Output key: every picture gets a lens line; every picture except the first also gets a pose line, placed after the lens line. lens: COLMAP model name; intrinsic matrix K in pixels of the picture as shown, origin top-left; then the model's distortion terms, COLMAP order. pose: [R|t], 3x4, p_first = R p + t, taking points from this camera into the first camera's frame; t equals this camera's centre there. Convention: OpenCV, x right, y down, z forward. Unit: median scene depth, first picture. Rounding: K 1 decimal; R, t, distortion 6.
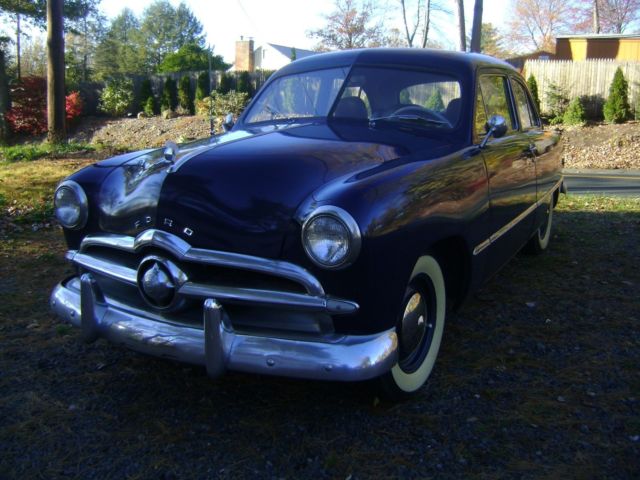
lens RADIAL K [[674.7, 0, 320.0], [0, 674.7, 240.0], [0, 0, 1]] dist [-0.087346, 0.014137]
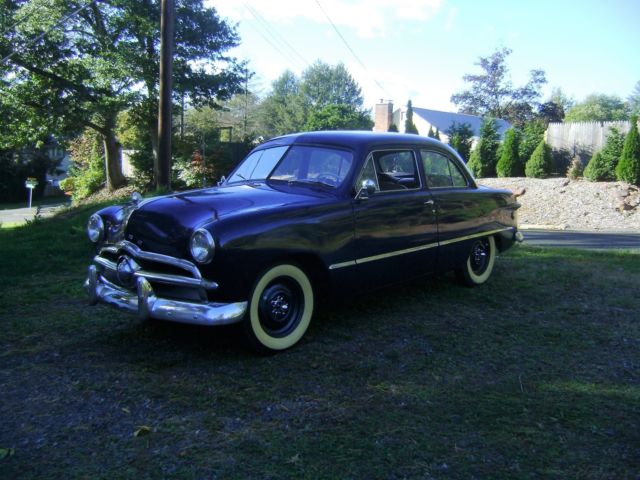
lens RADIAL K [[674.7, 0, 320.0], [0, 674.7, 240.0], [0, 0, 1]] dist [-0.087346, 0.014137]
pose [[0.973908, 0.029295, -0.225045, 0.086876], [-0.048323, 0.995662, -0.079515, 0.013024], [0.221739, 0.088315, 0.971099, -0.082766]]
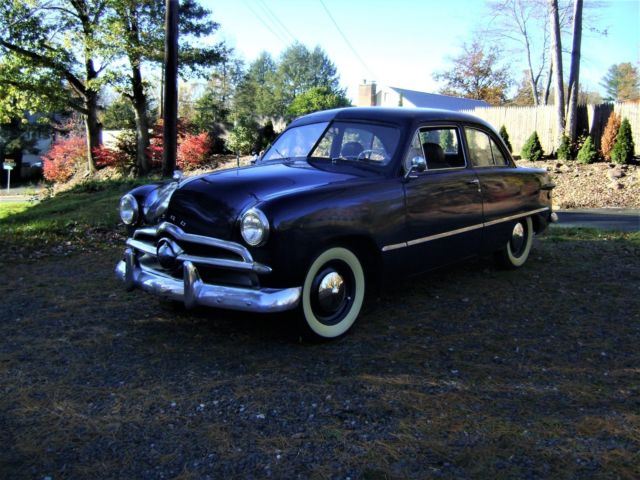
lens RADIAL K [[674.7, 0, 320.0], [0, 674.7, 240.0], [0, 0, 1]] dist [-0.087346, 0.014137]
pose [[0.981166, 0.032408, -0.190429, 0.058976], [-0.043418, 0.997600, -0.053933, 0.013339], [0.188224, 0.061185, 0.980218, -0.074984]]
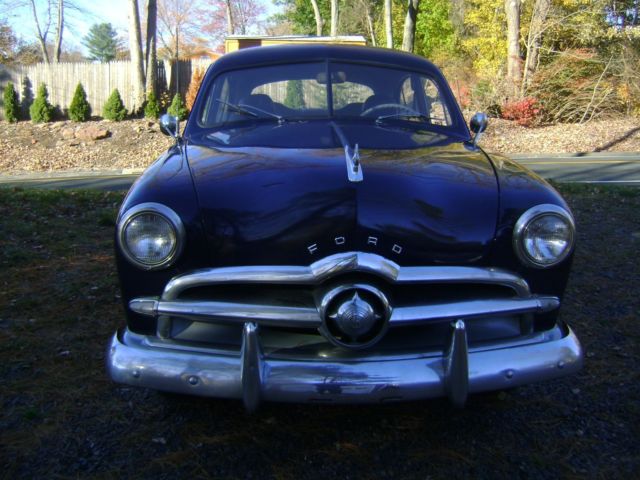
lens RADIAL K [[674.7, 0, 320.0], [0, 674.7, 240.0], [0, 0, 1]] dist [-0.087346, 0.014137]
pose [[0.858572, -0.110981, 0.500537, -0.090288], [0.111266, 0.993356, 0.029397, -0.007658], [-0.500474, 0.030453, 0.865216, 0.037502]]
